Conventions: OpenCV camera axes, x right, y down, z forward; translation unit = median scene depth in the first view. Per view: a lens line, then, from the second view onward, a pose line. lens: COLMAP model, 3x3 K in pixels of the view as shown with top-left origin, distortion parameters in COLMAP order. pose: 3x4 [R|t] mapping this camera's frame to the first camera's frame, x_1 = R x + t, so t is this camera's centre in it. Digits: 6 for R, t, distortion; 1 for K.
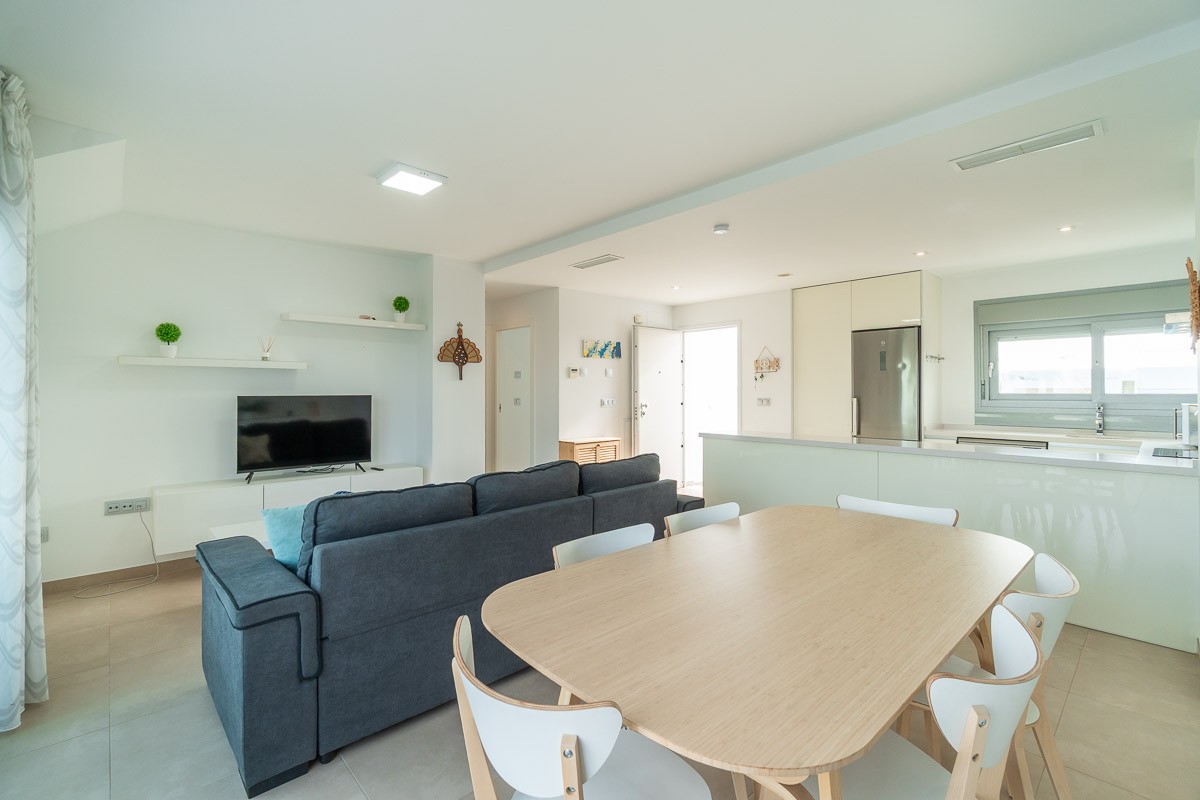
lens RADIAL K [[525.3, 0, 598.0], [0, 525.3, 389.2], [0, 0, 1]] dist [-0.007367, 0.003740]
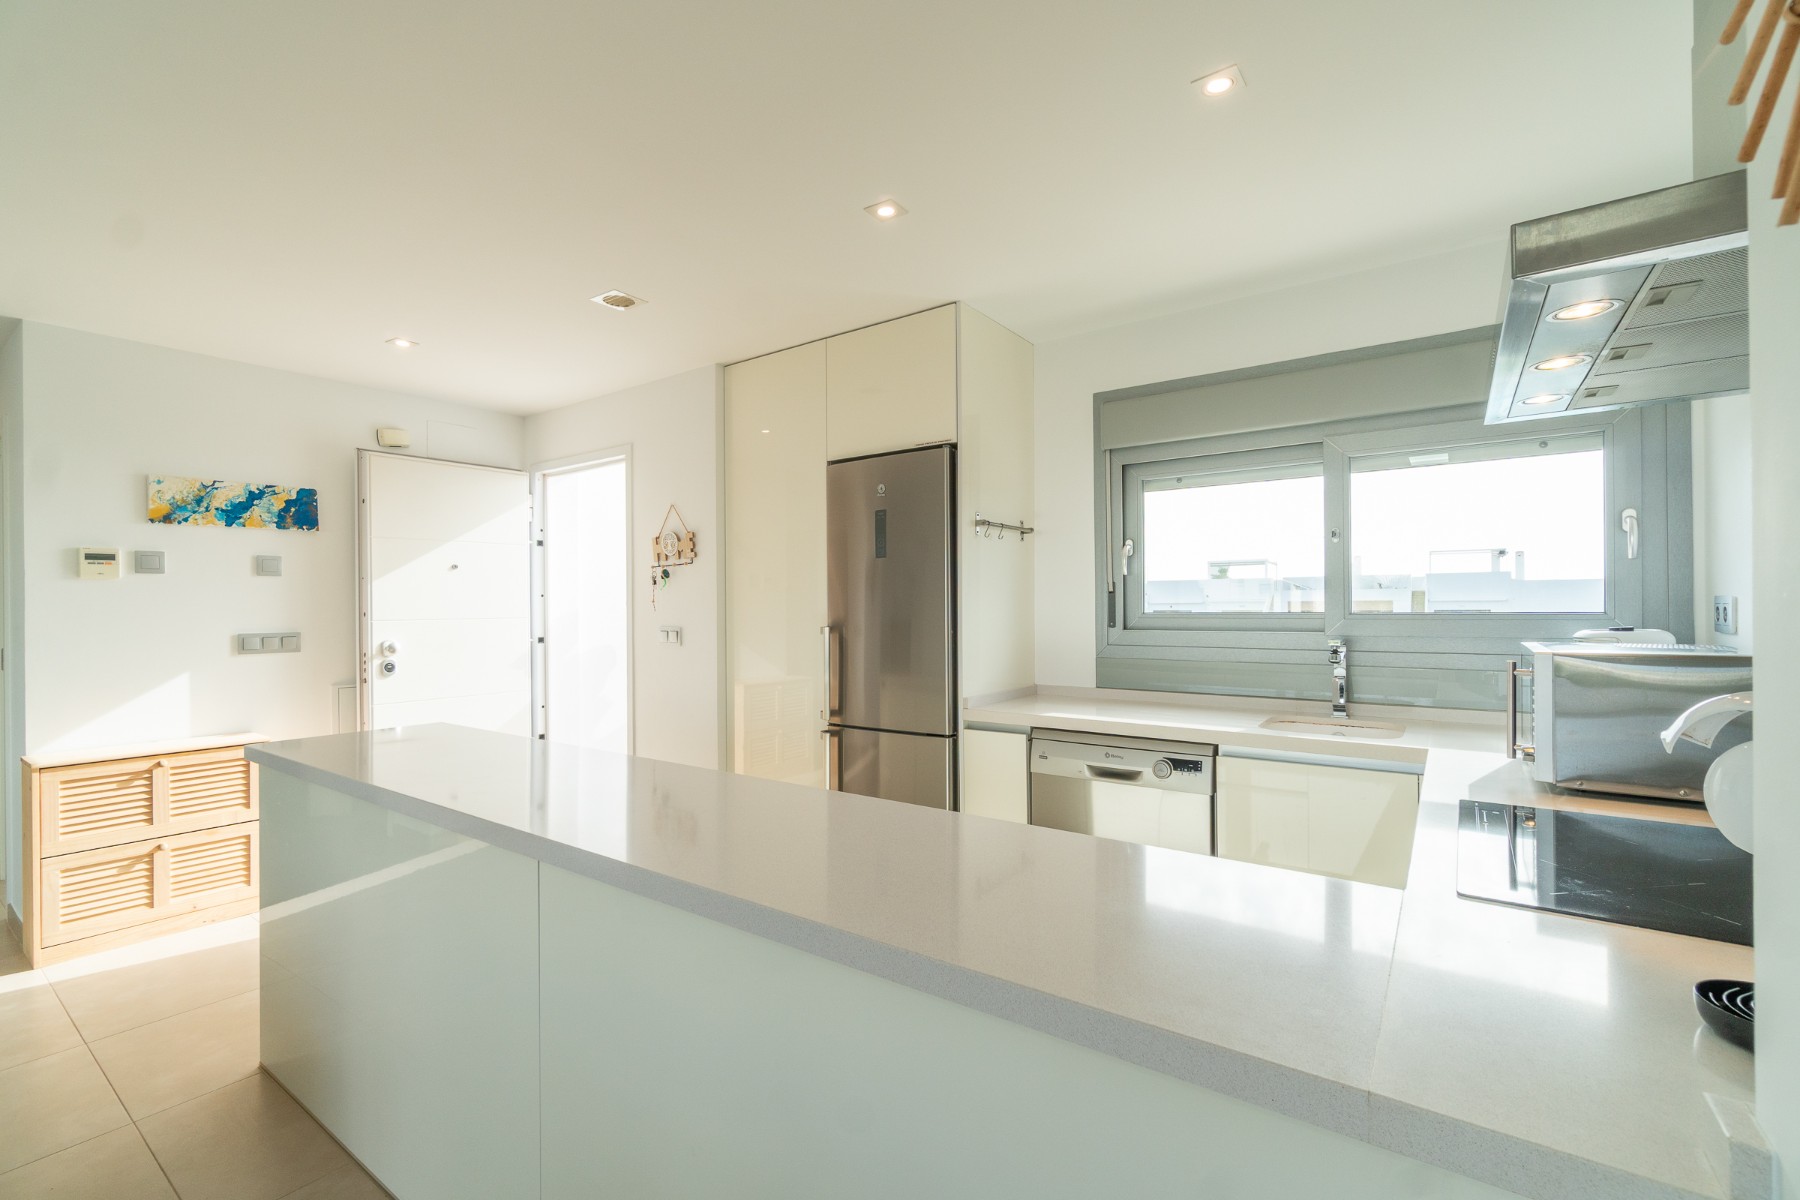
lens RADIAL K [[788.0, 0, 895.3], [0, 788.0, 613.3], [0, 0, 1]] dist [-0.007367, 0.003740]
pose [[0.979739, -0.007500, 0.200139, 0.377088], [0.005934, 0.999947, 0.008426, 0.001588], [-0.200192, -0.007068, 0.979731, 0.358371]]
